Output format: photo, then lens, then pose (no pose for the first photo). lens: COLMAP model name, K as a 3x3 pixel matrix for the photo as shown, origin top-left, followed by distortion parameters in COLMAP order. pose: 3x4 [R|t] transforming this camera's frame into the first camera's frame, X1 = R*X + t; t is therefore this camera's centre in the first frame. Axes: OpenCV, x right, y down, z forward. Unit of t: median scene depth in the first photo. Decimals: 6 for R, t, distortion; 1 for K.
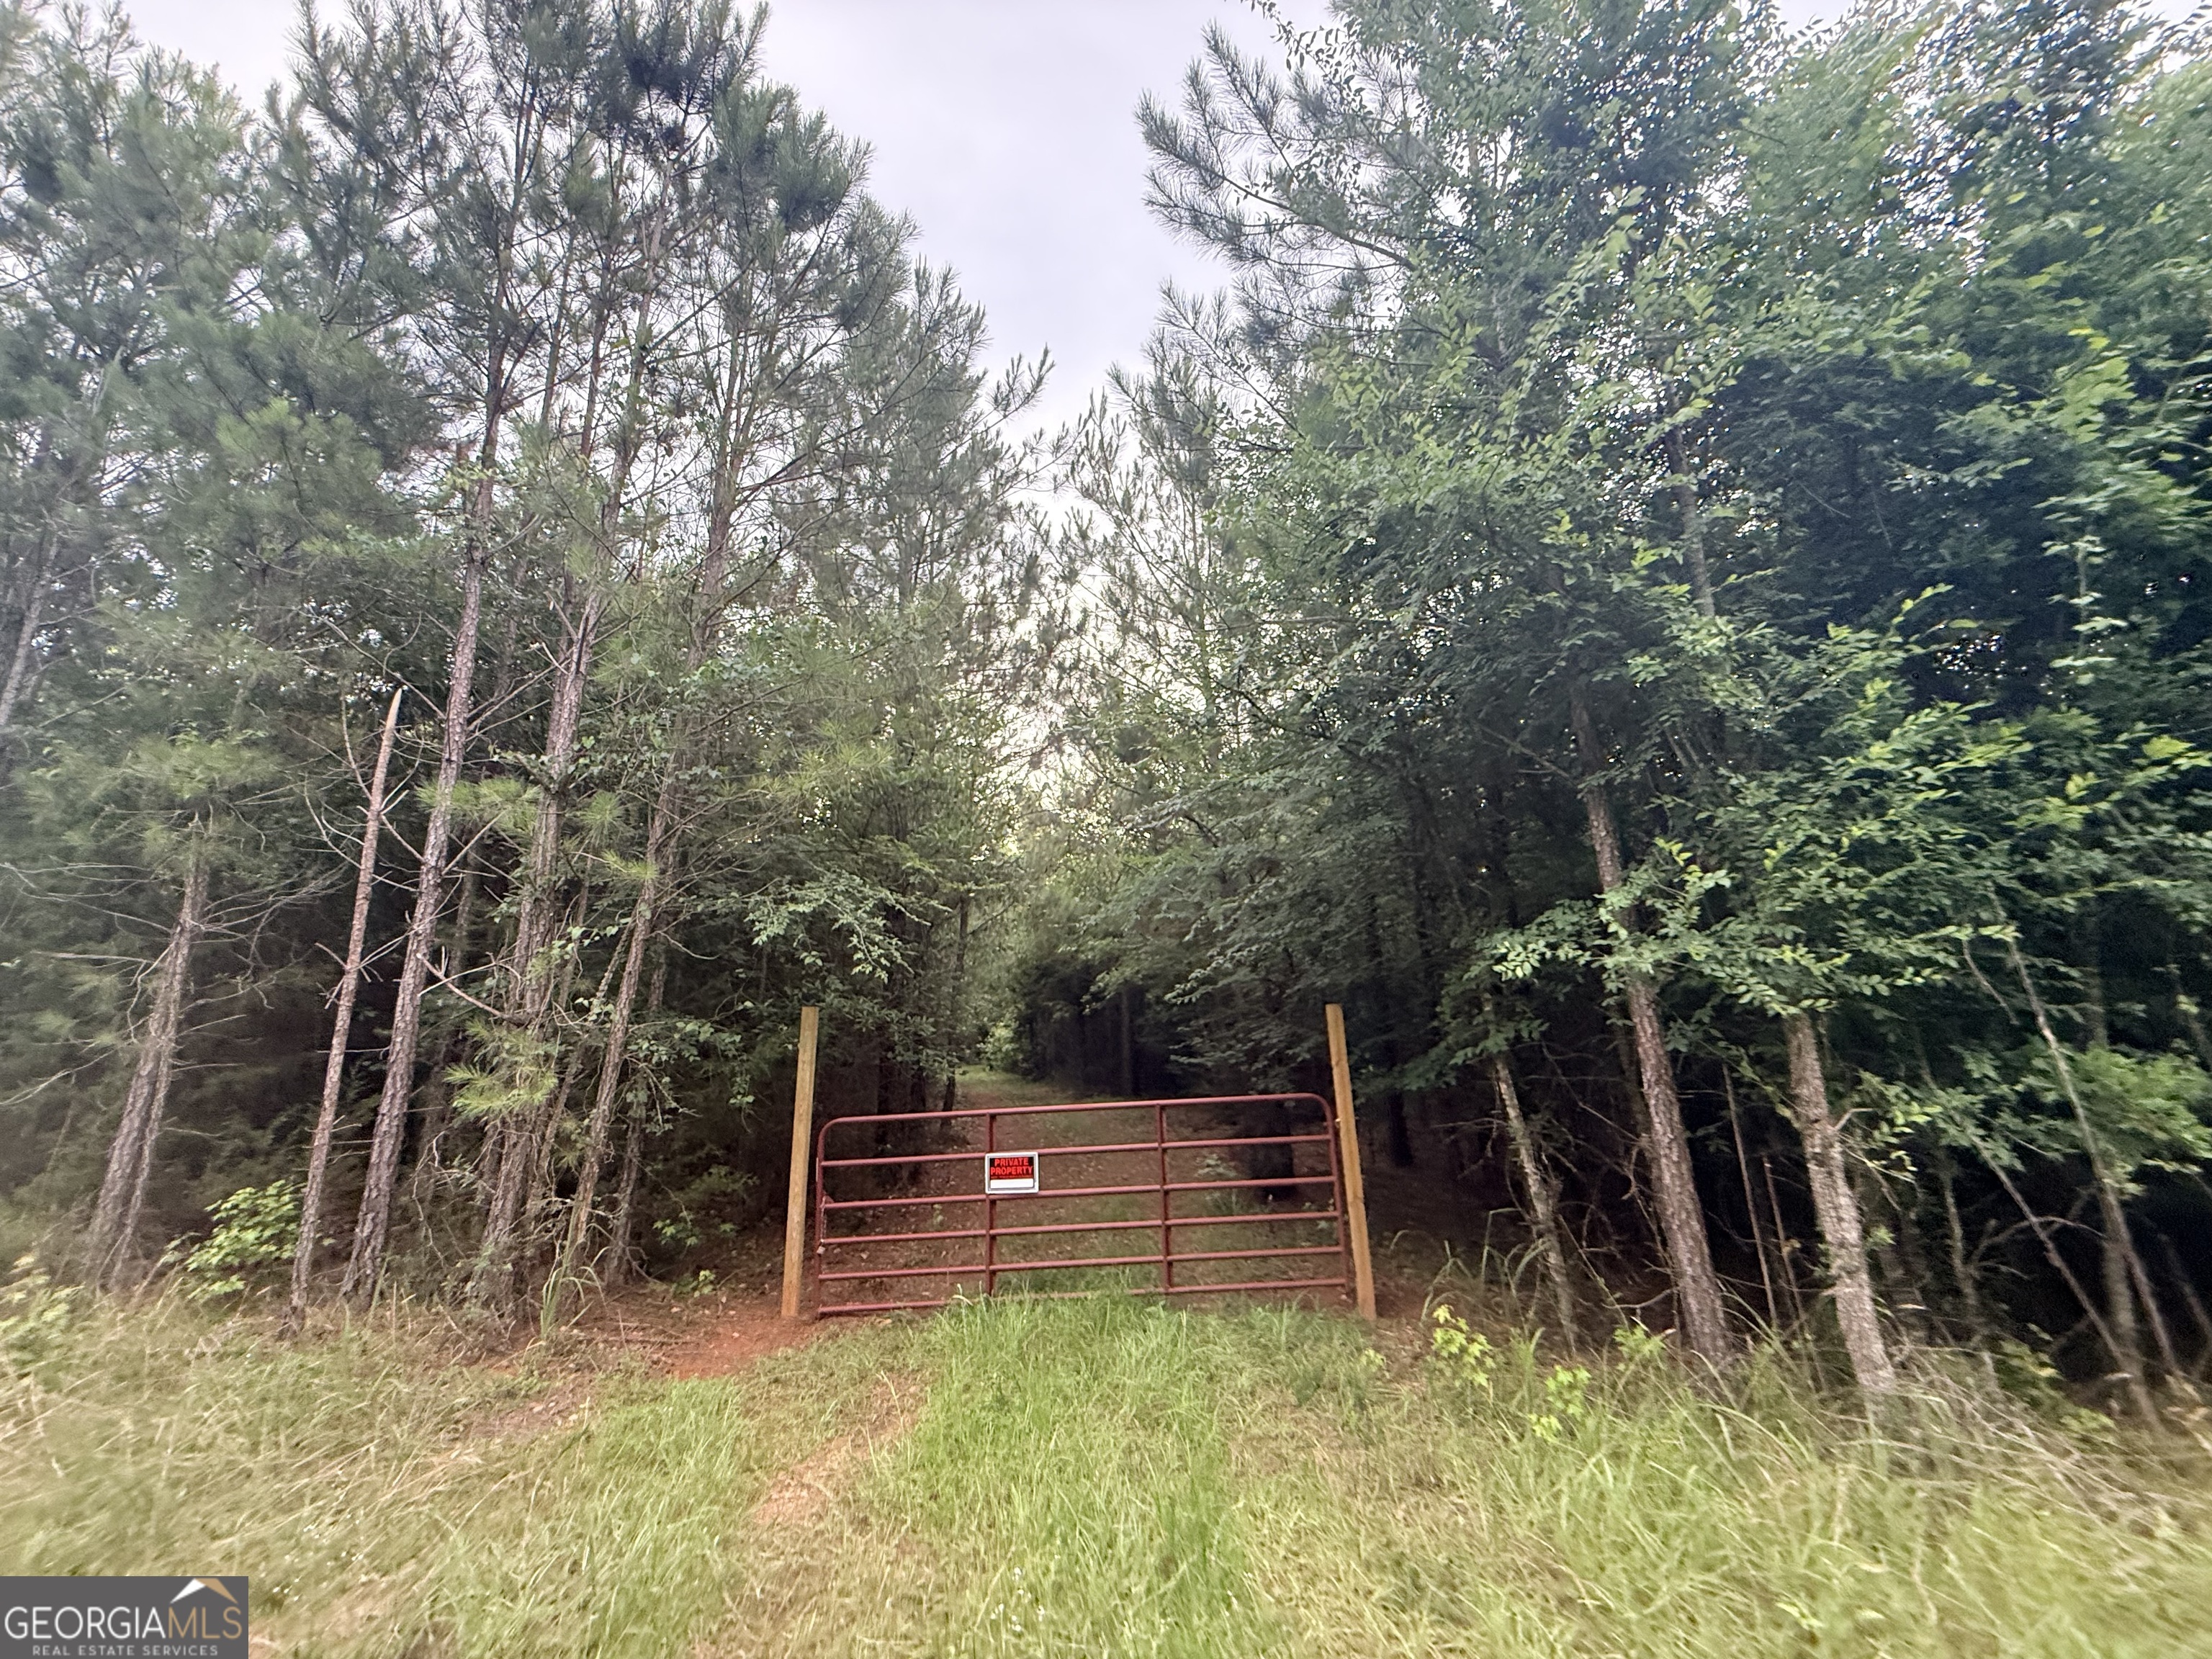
lens RADIAL K [[879.0, 0, 1090.0], [0, 879.0, 834.5], [0, 0, 1]] dist [0.011631, 0.000026]
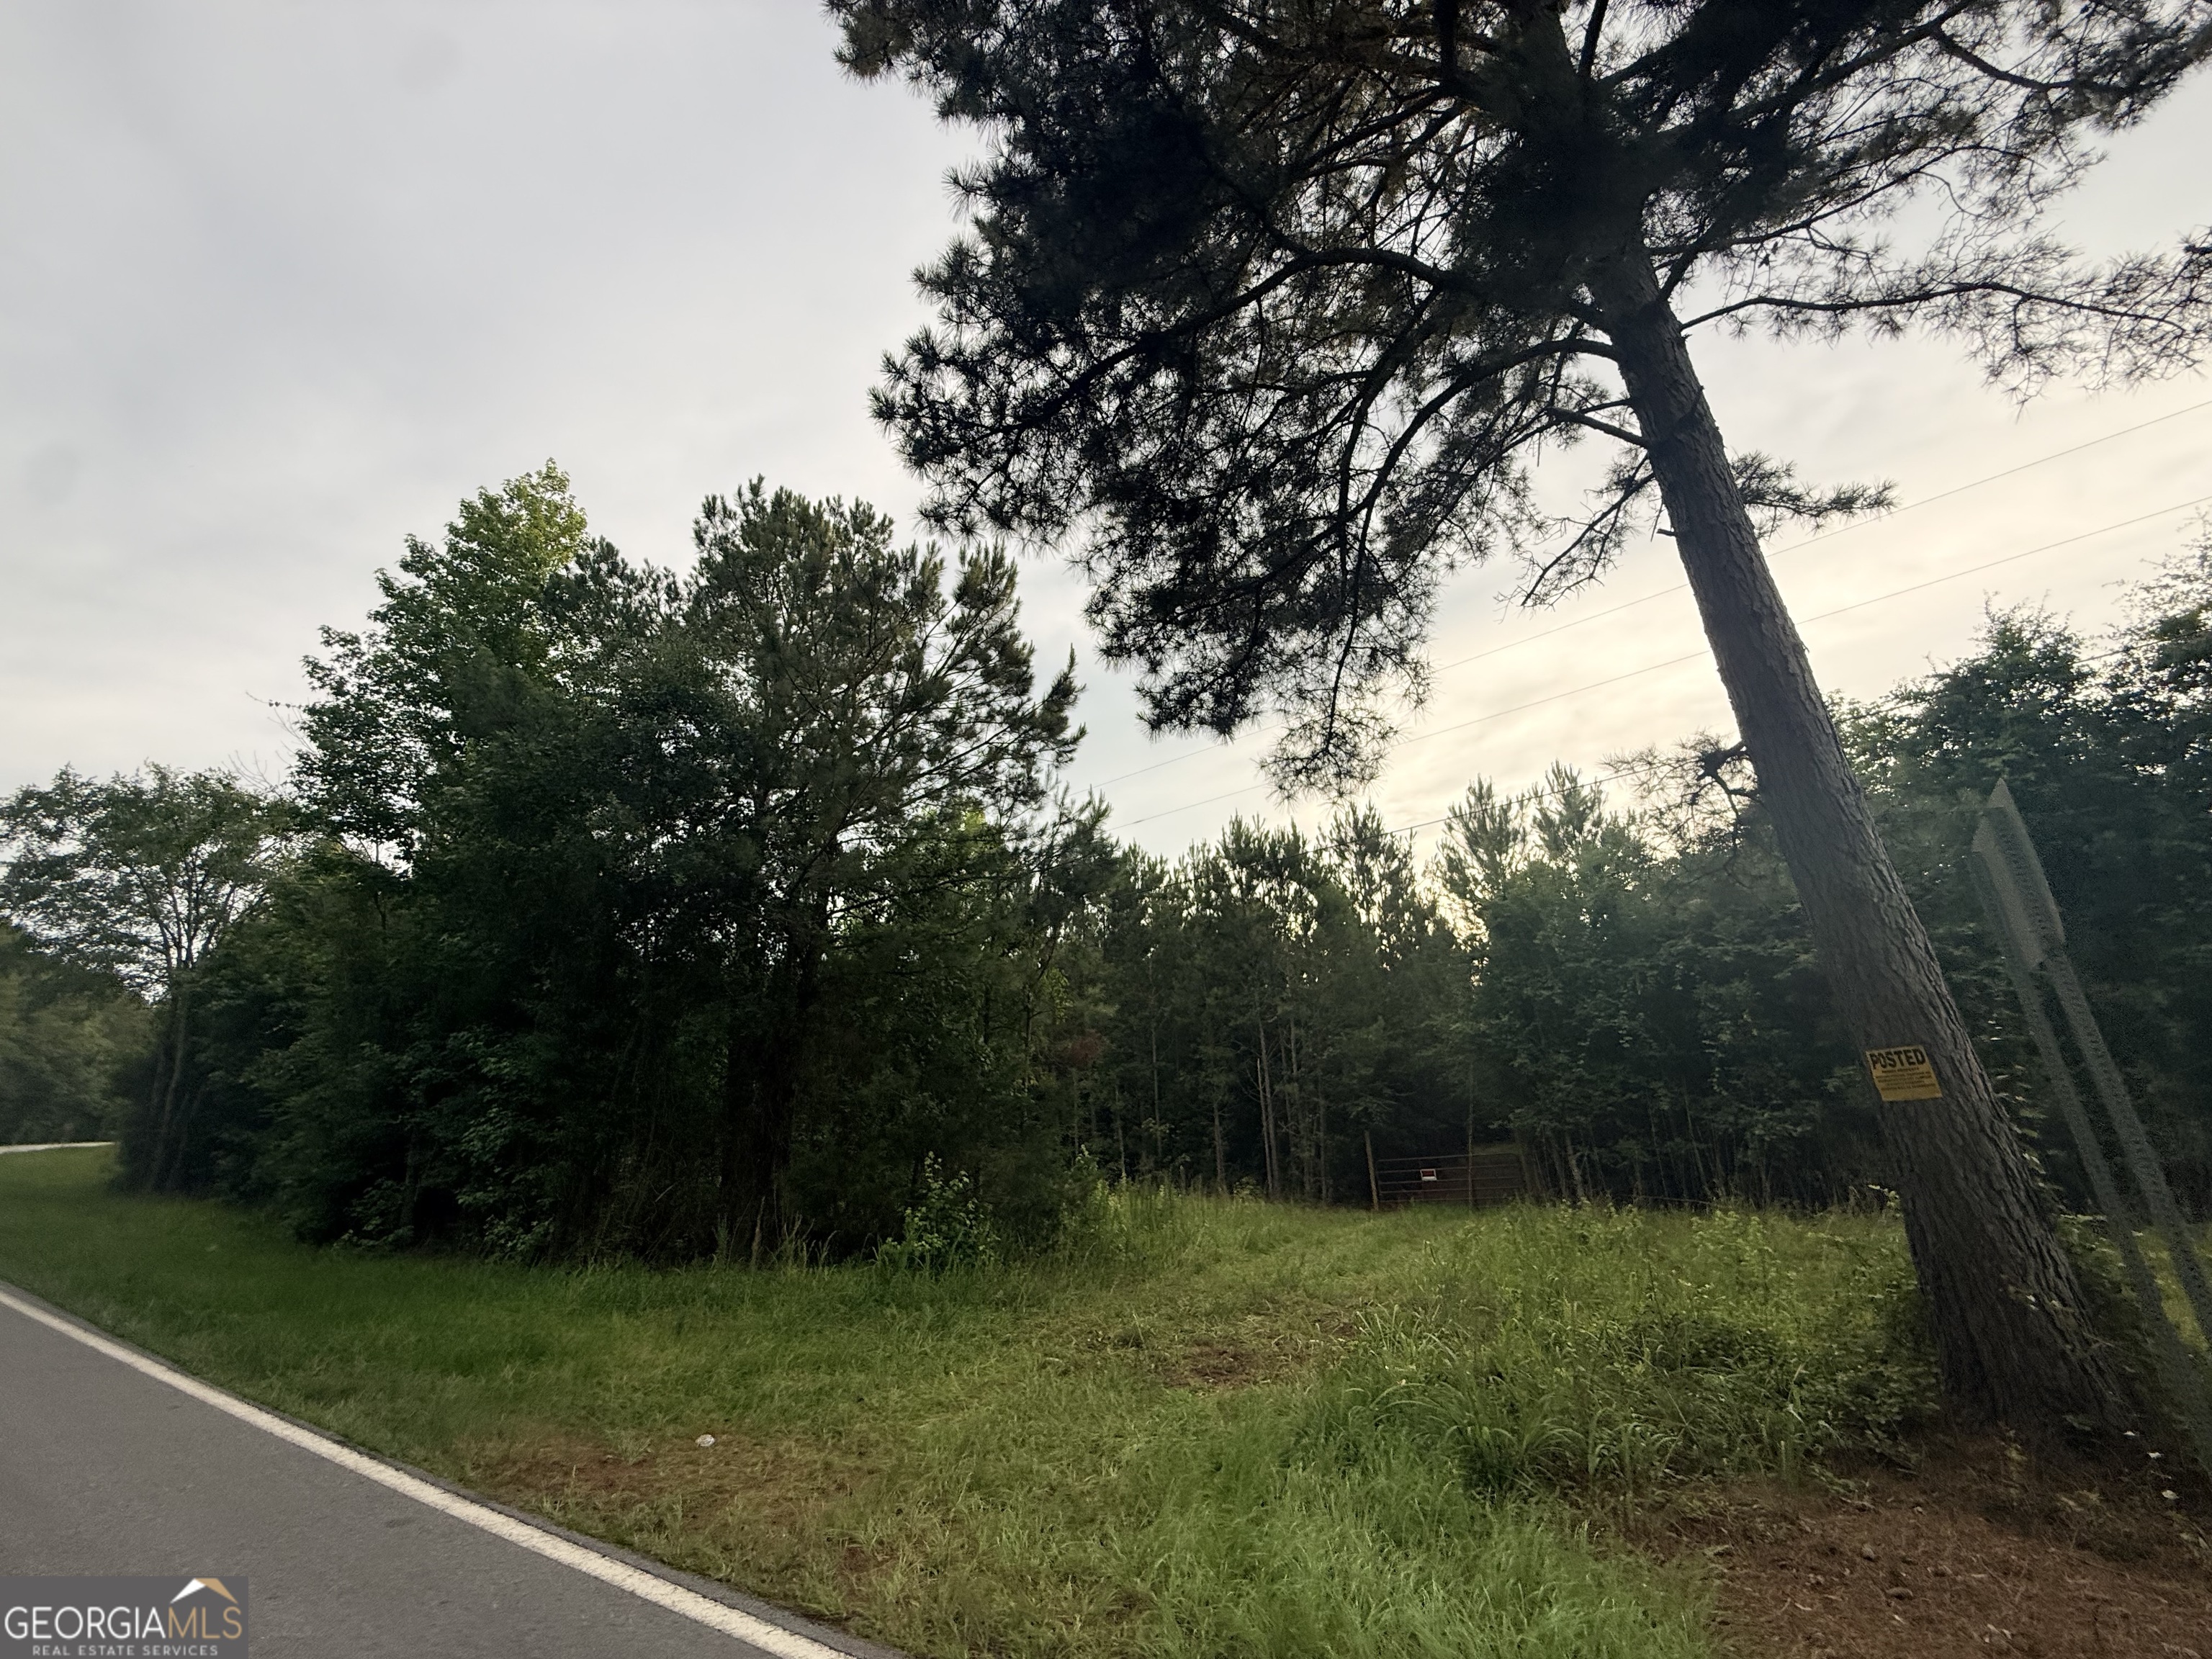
lens RADIAL K [[875.1, 0, 1100.0], [0, 875.1, 824.1], [0, 0, 1]] dist [-0.001446, 0.000017]
pose [[0.832985, -0.203827, -0.514384, 0.958677], [0.152484, 0.978239, -0.140702, -0.761054], [0.531870, 0.038767, 0.845938, -2.922110]]
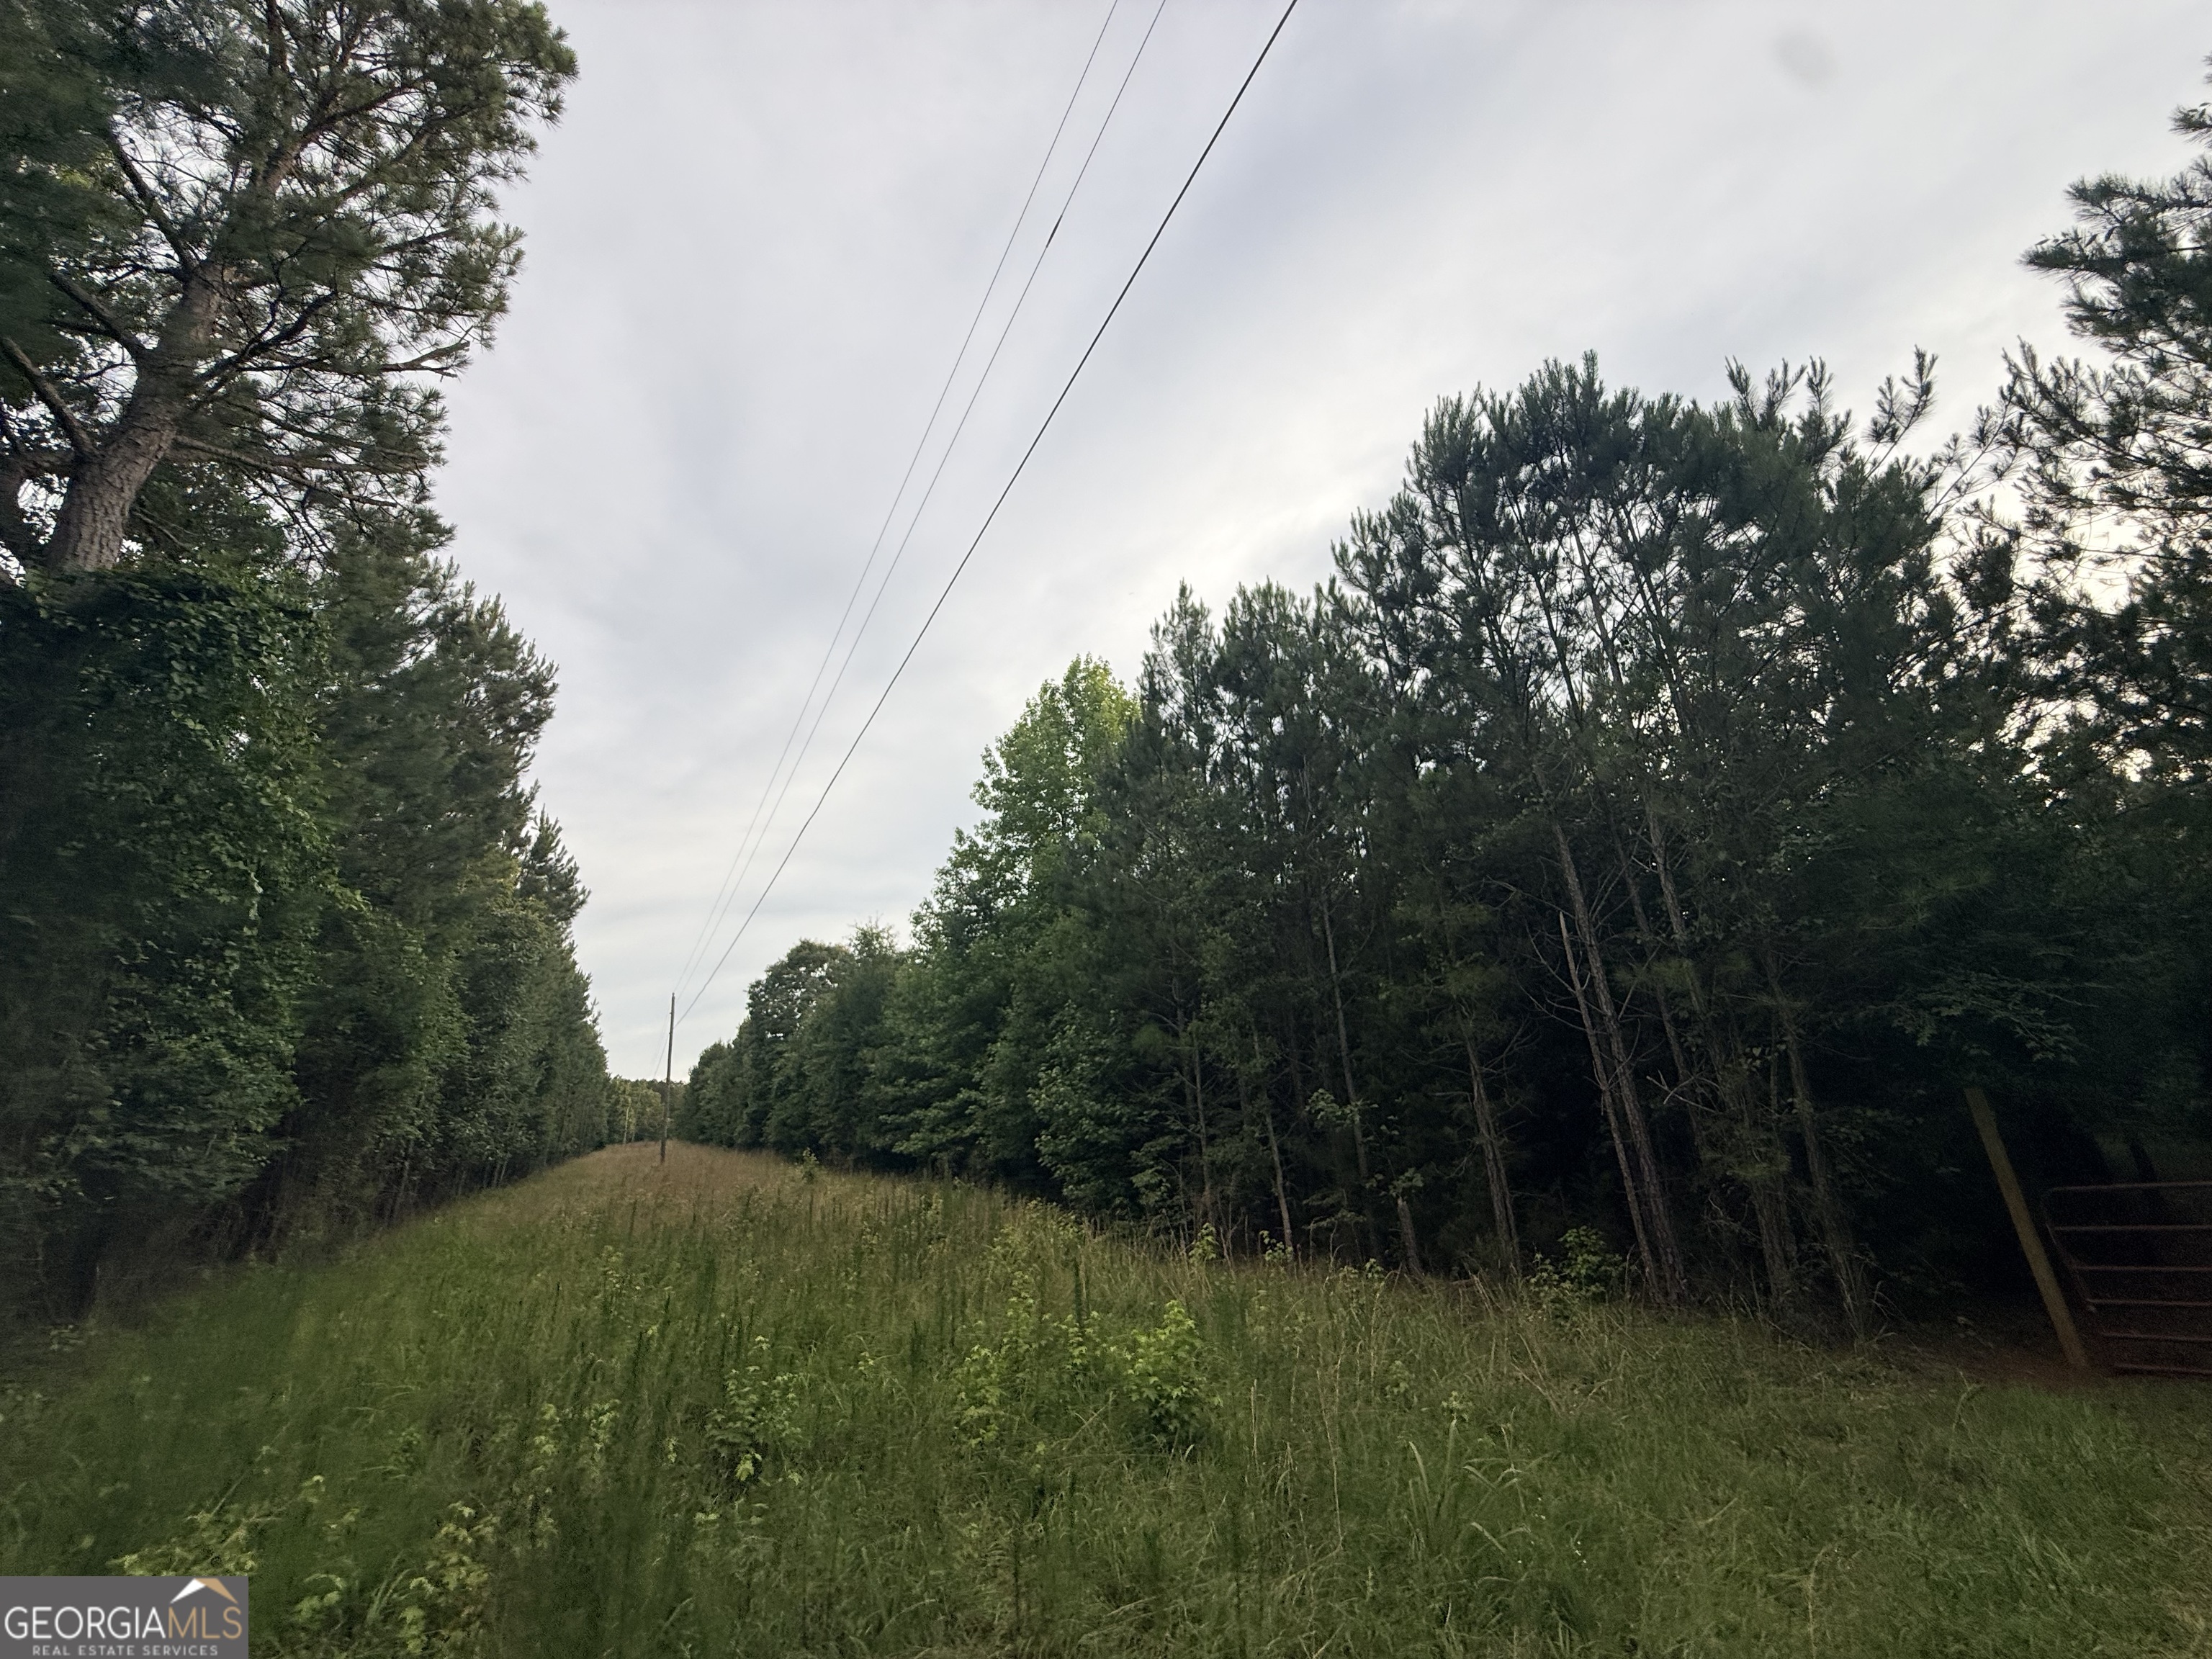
lens RADIAL K [[880.4, 0, 1101.1], [0, 880.4, 827.2], [0, 0, 1]] dist [0.000294, -0.000118]
pose [[0.578605, -0.307879, -0.755266, -0.002157], [0.235387, 0.949648, -0.206790, -0.167803], [0.780903, -0.058130, 0.621942, -0.615911]]
